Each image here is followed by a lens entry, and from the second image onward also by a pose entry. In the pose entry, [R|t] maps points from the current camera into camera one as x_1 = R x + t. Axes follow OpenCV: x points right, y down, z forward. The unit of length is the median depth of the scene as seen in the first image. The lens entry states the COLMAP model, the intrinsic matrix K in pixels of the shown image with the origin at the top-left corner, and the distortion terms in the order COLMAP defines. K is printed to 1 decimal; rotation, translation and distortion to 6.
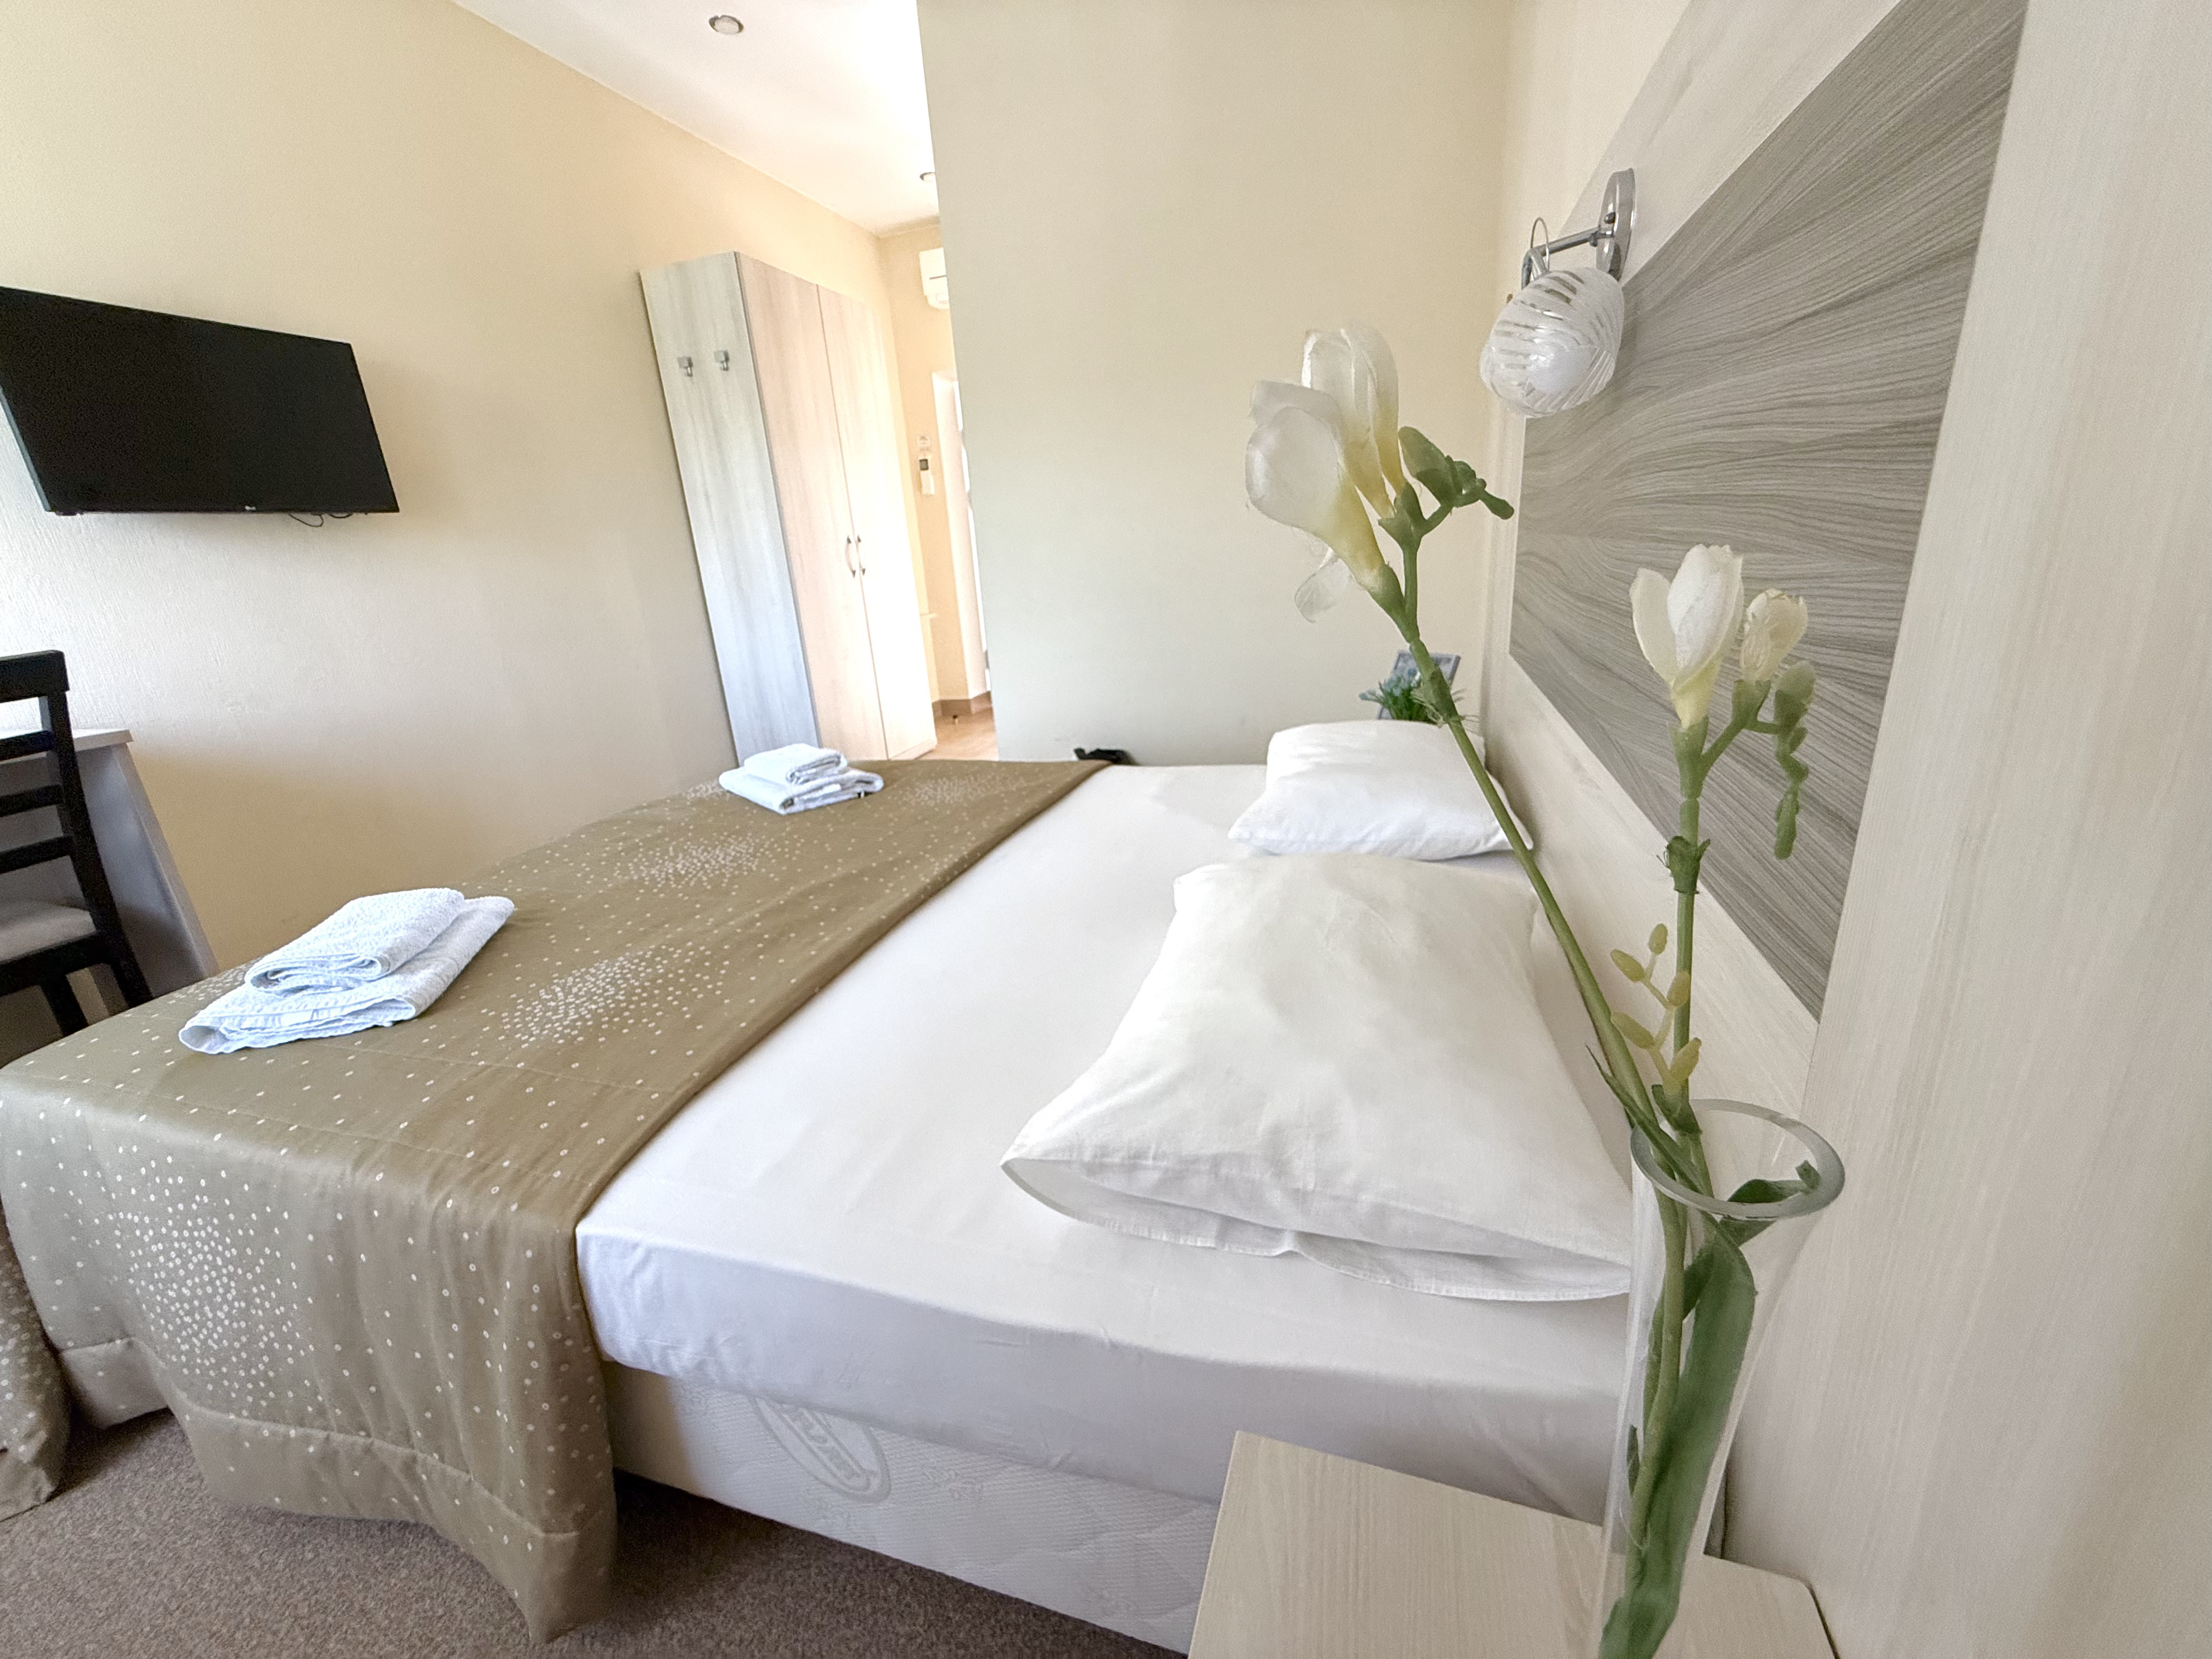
lens RADIAL K [[882.6, 0, 1118.6], [0, 882.6, 829.6], [0, 0, 1]] dist [-0.007481, 0.002727]
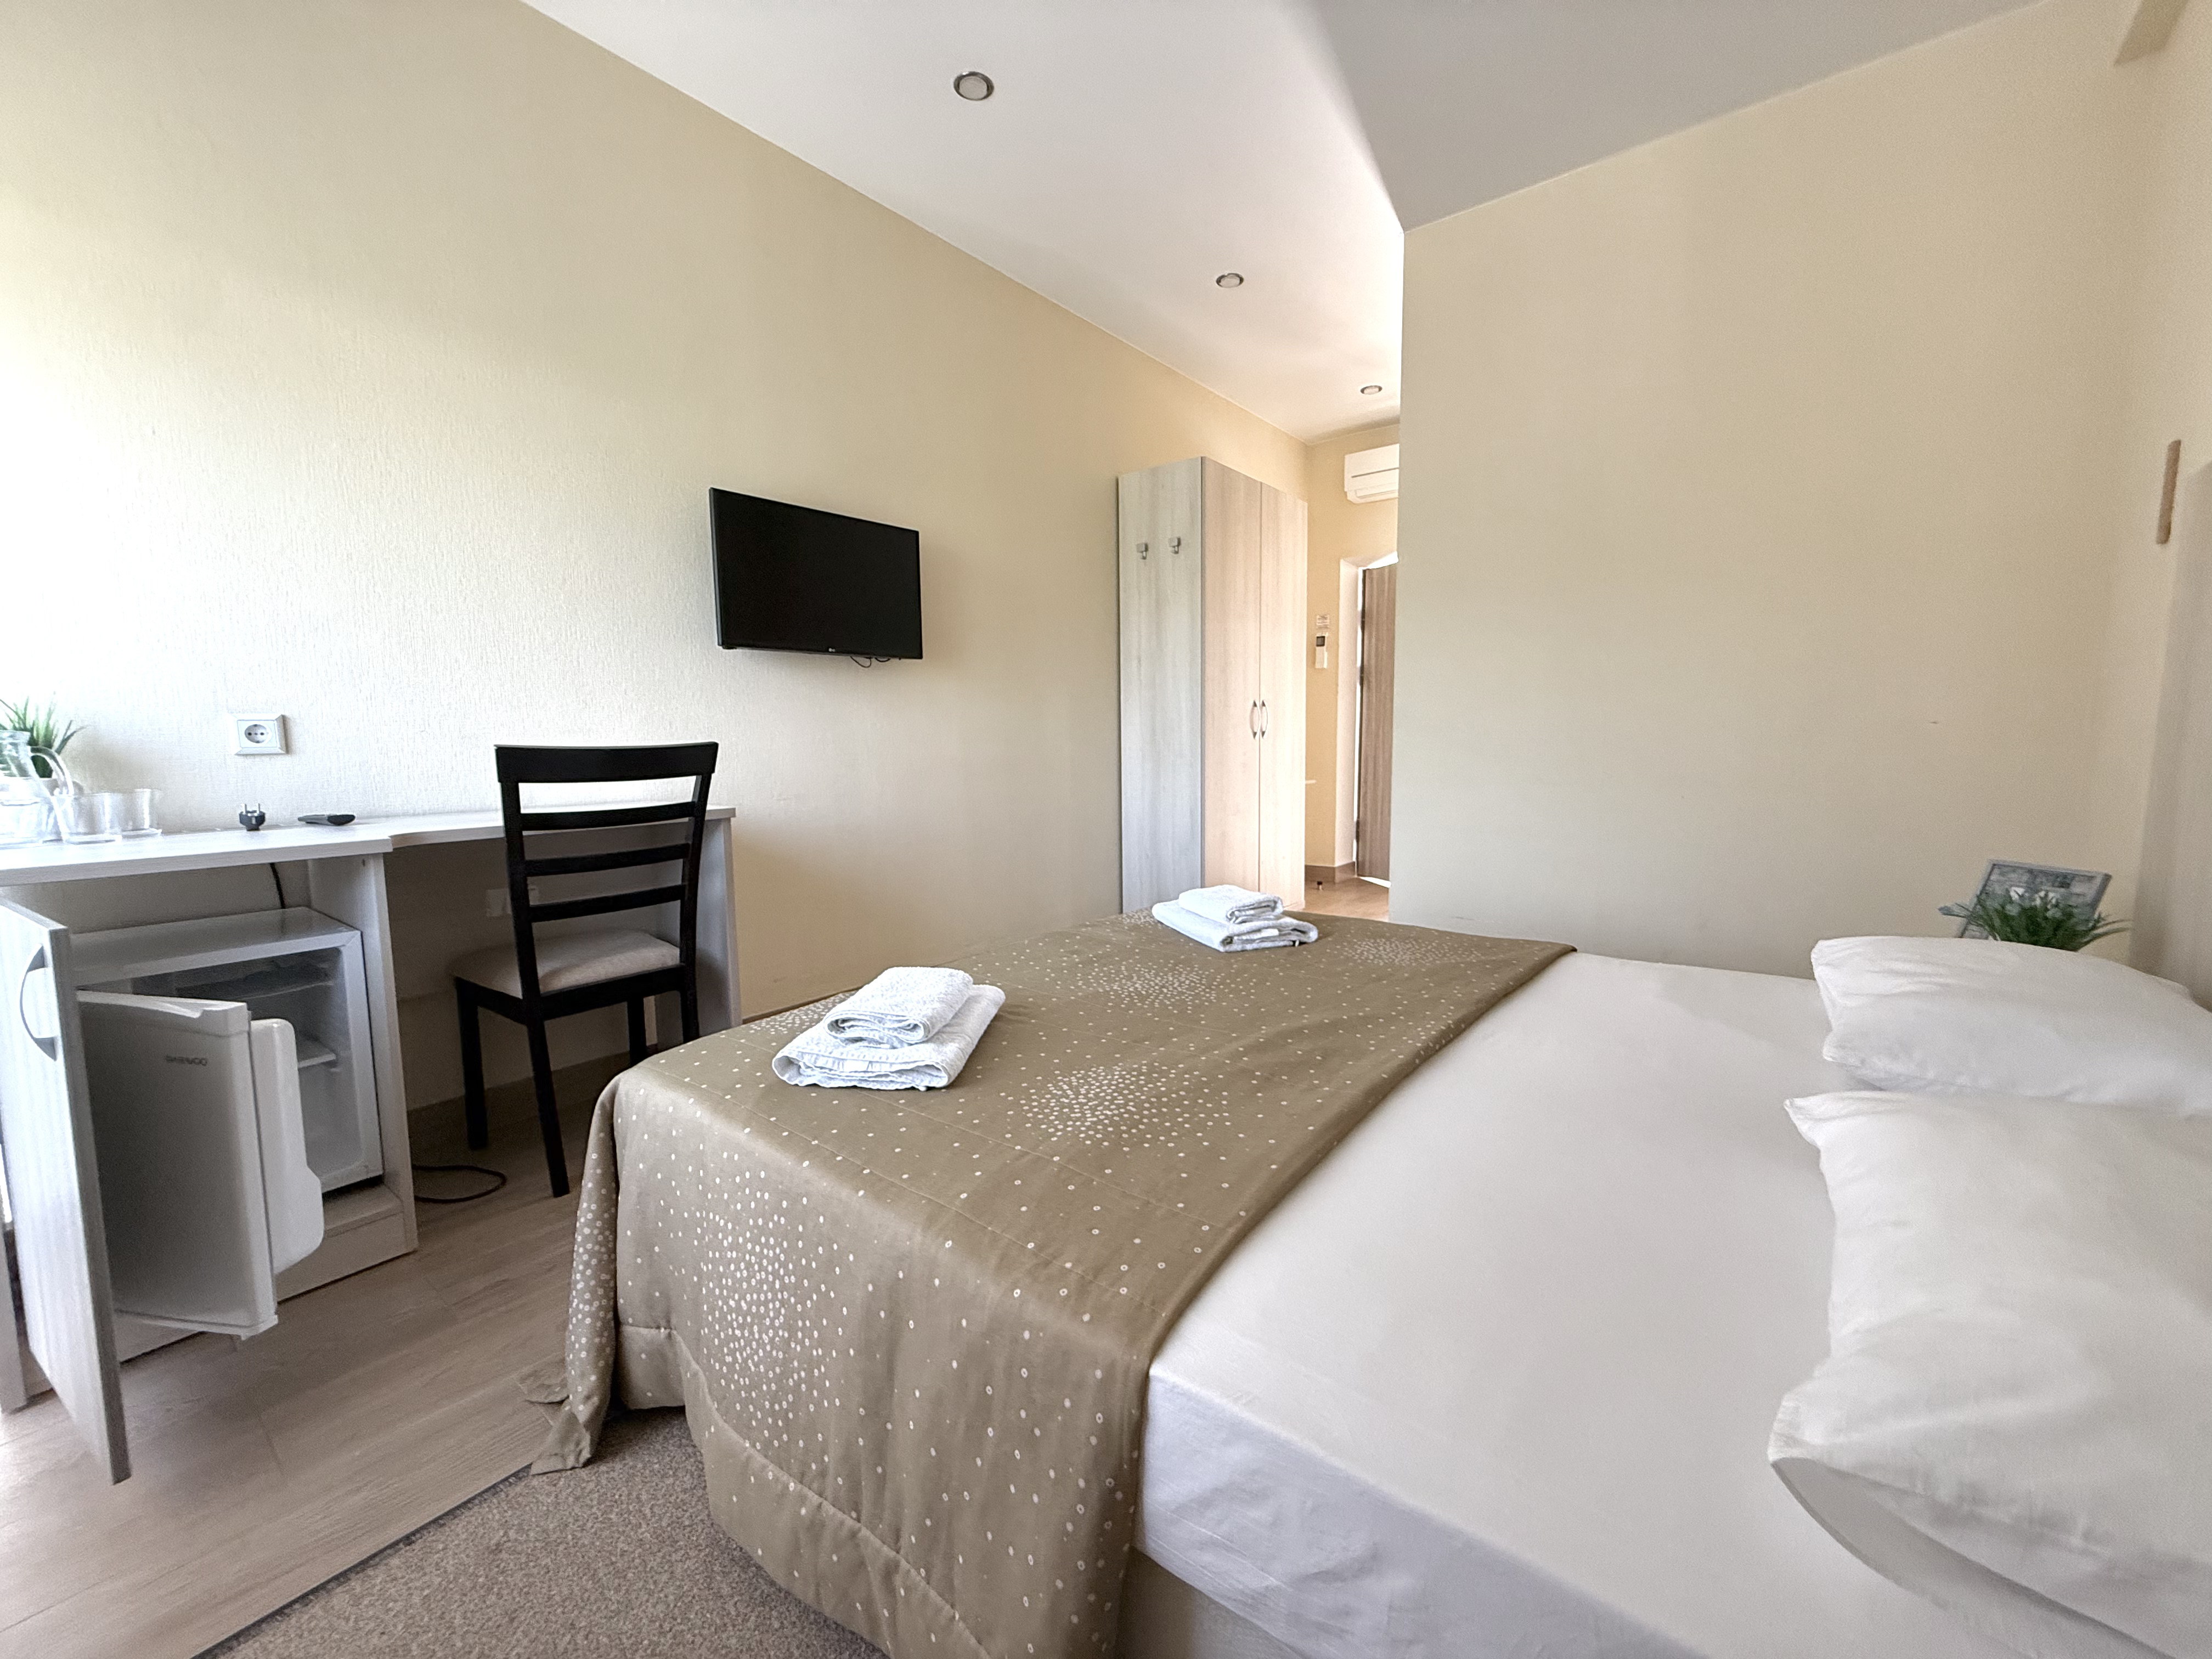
lens RADIAL K [[882.6, 0, 1110.4], [0, 882.6, 828.2], [0, 0, 1]] dist [-0.007481, 0.002727]
pose [[0.929022, 0.095871, -0.357388, -0.272670], [-0.163421, 0.972857, -0.163836, 0.053677], [0.331980, 0.210613, 0.919473, 0.033951]]
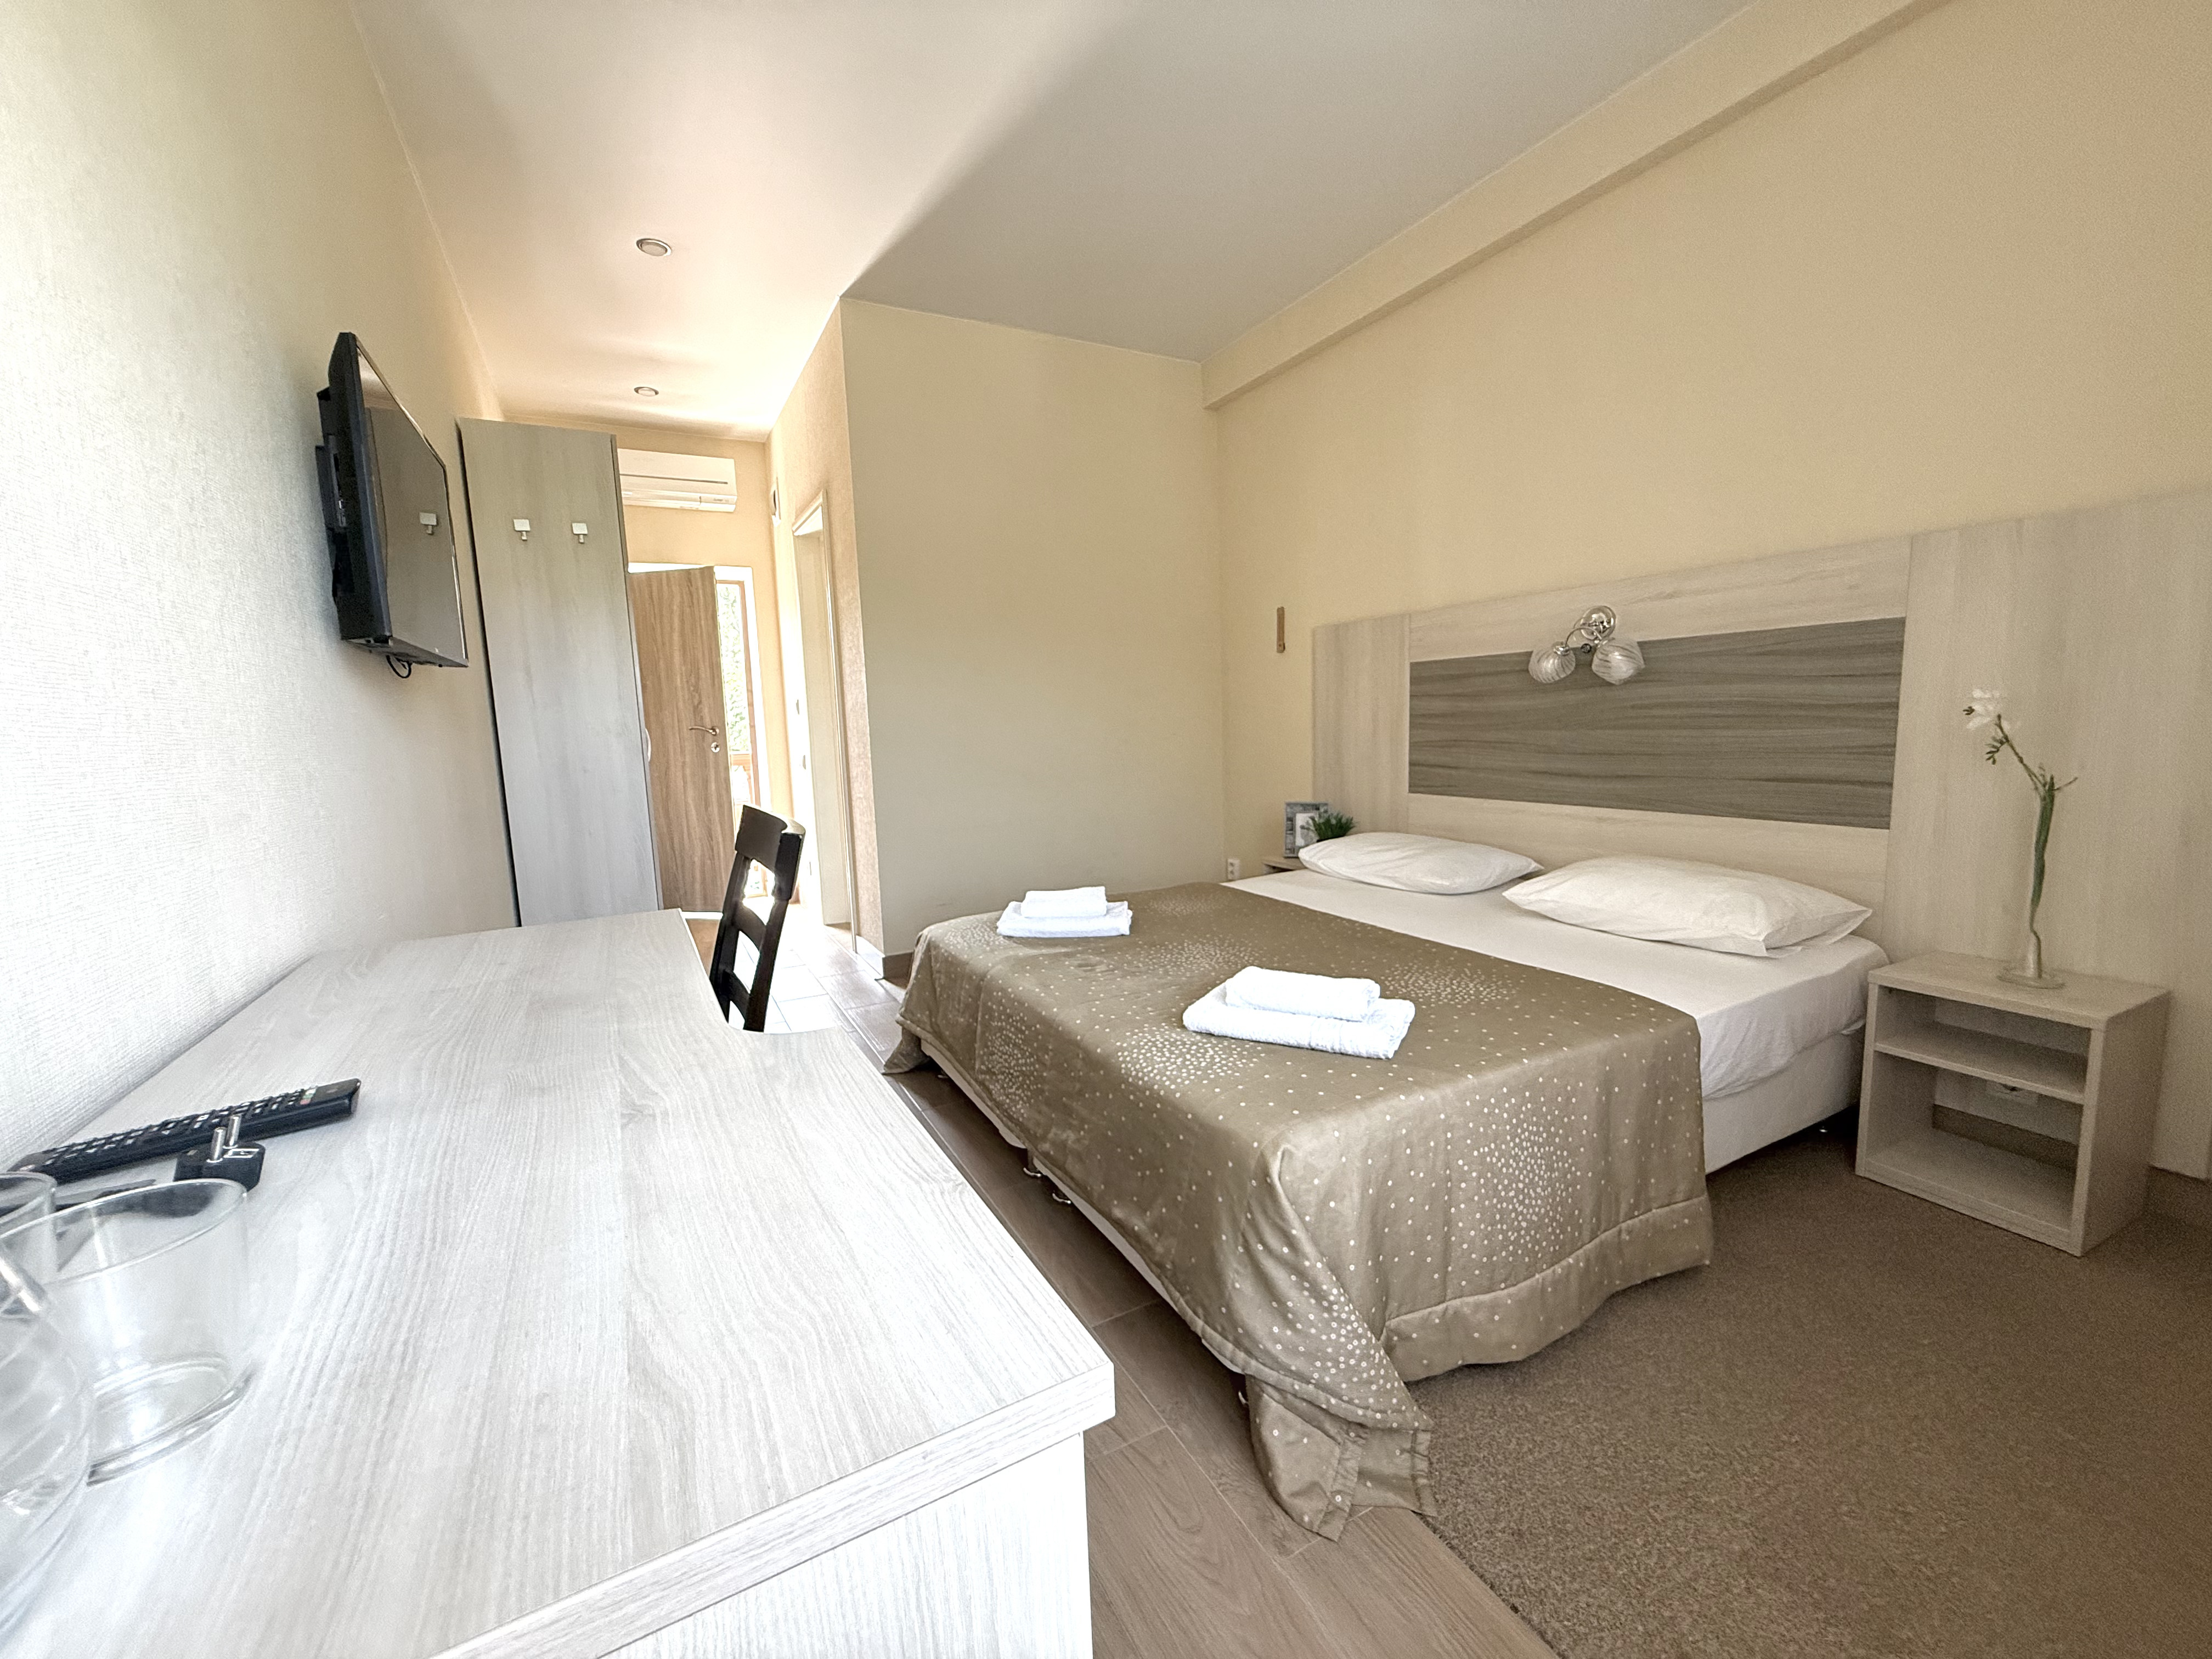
lens RADIAL K [[882.6, 0, 1091.6], [0, 882.6, 814.7], [0, 0, 1]] dist [-0.007481, 0.002727]
pose [[0.715863, -0.037882, 0.697212, -2.202636], [0.205588, 0.965699, -0.158618, 0.012028], [-0.667288, 0.256887, 0.699096, 0.249403]]
